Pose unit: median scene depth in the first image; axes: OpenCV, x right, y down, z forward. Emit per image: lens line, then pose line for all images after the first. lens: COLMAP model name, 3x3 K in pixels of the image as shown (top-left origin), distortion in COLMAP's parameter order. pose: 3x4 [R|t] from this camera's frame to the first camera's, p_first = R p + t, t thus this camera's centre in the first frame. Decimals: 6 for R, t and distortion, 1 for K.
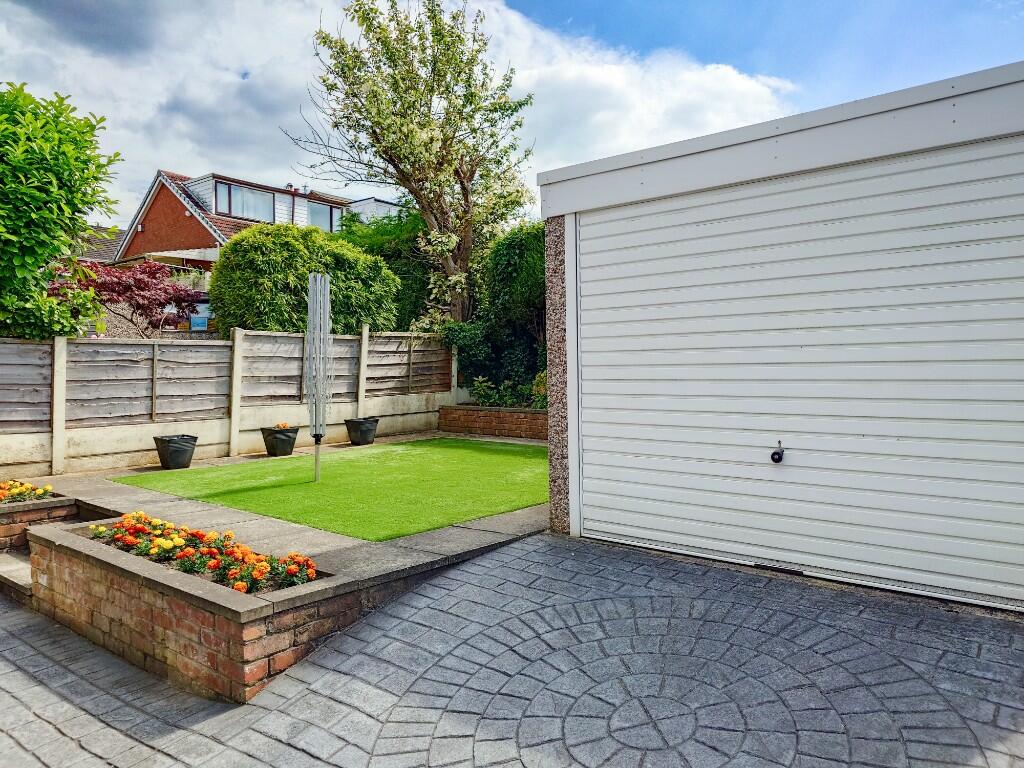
lens RADIAL K [[725.3, 0, 520.4], [0, 725.3, 379.4], [0, 0, 1]] dist [-0.008277, -0.001404]
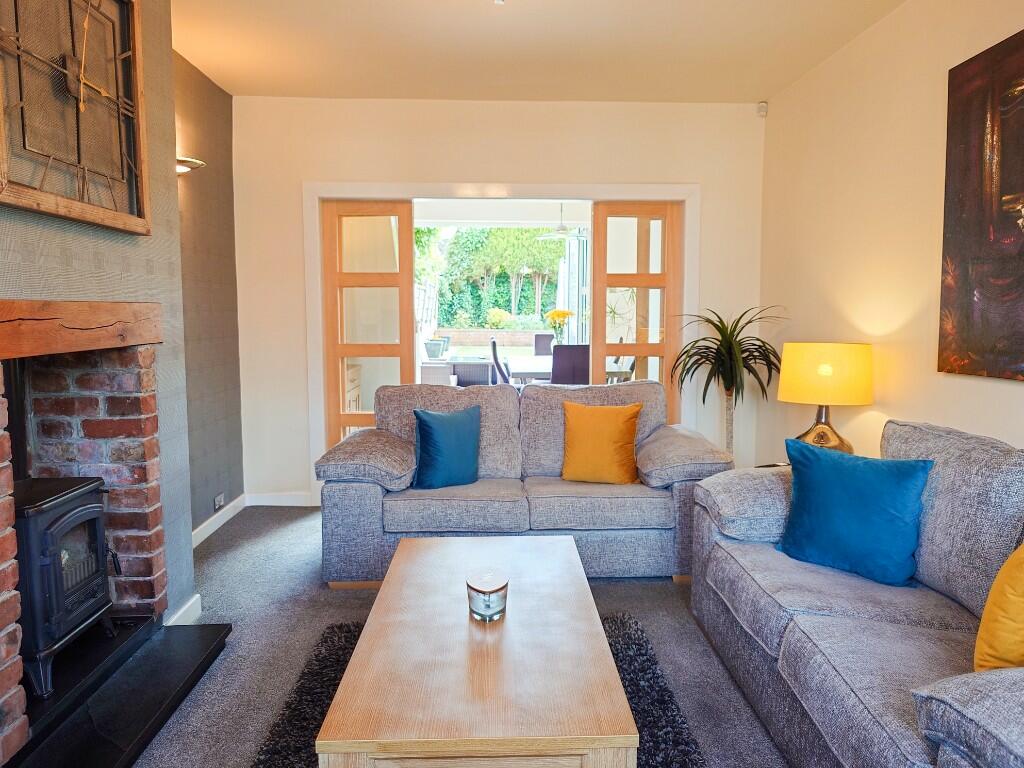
lens RADIAL K [[725.3, 0, 511.1], [0, 725.3, 384.9], [0, 0, 1]] dist [-0.008277, -0.001404]
pose [[0.754079, -0.057220, 0.654287, -1.230231], [0.001931, 0.996387, 0.084912, 0.027248], [-0.656781, -0.062767, 0.751464, -0.350839]]
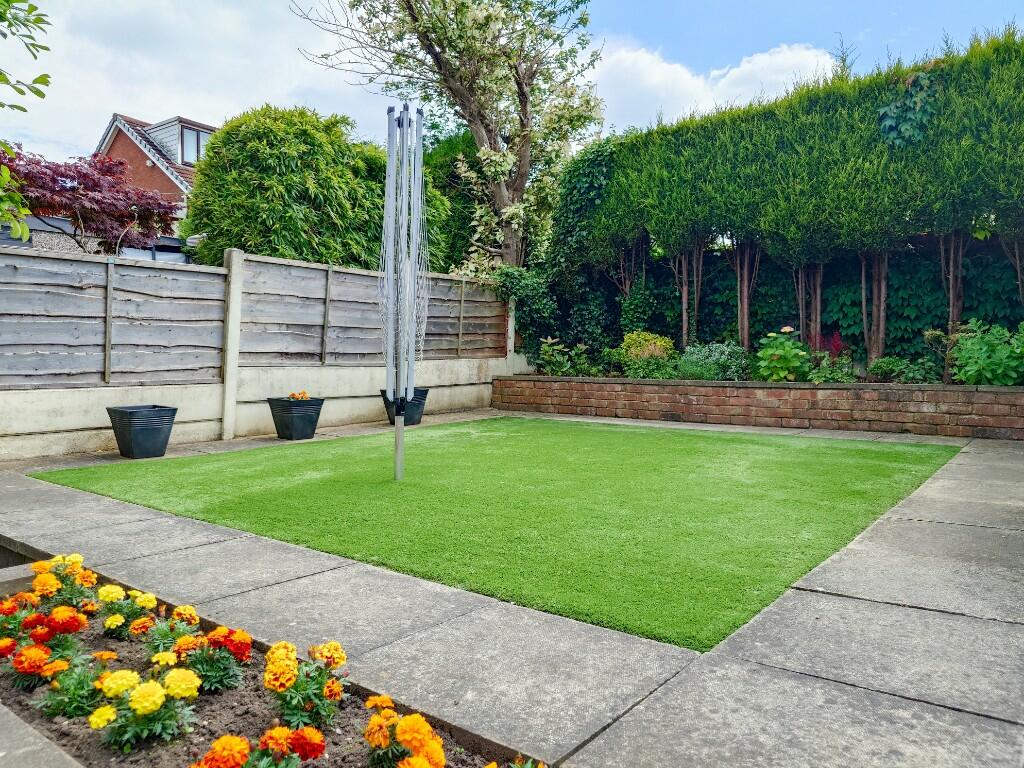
lens RADIAL K [[725.3, 0, 512.1], [0, 725.3, 384.6], [0, 0, 1]] dist [-0.008277, -0.001404]
pose [[0.999214, 0.008230, 0.038779, -0.146118], [-0.009022, 0.999753, 0.020301, 0.035843], [-0.038603, -0.020635, 0.999042, 0.291351]]
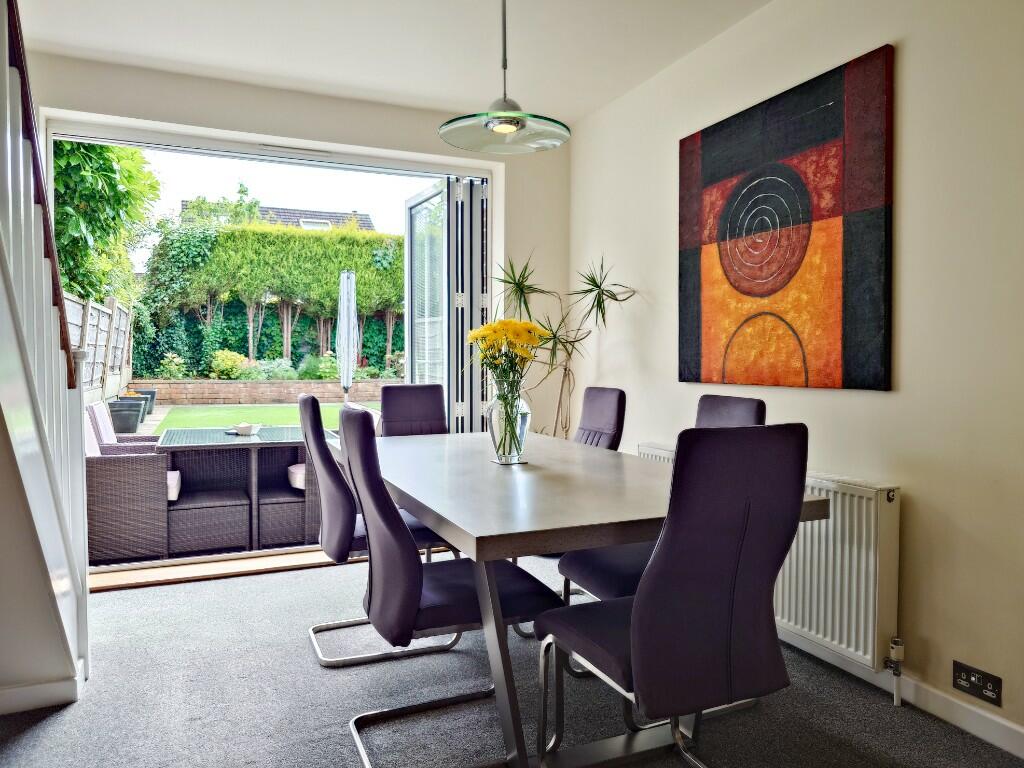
lens RADIAL K [[725.3, 0, 519.3], [0, 725.3, 387.8], [0, 0, 1]] dist [-0.008277, -0.001404]
pose [[0.444956, -0.024496, 0.895217, -0.951582], [0.006070, 0.999685, 0.024338, 0.029102], [-0.895532, -0.005395, 0.444965, 0.050516]]
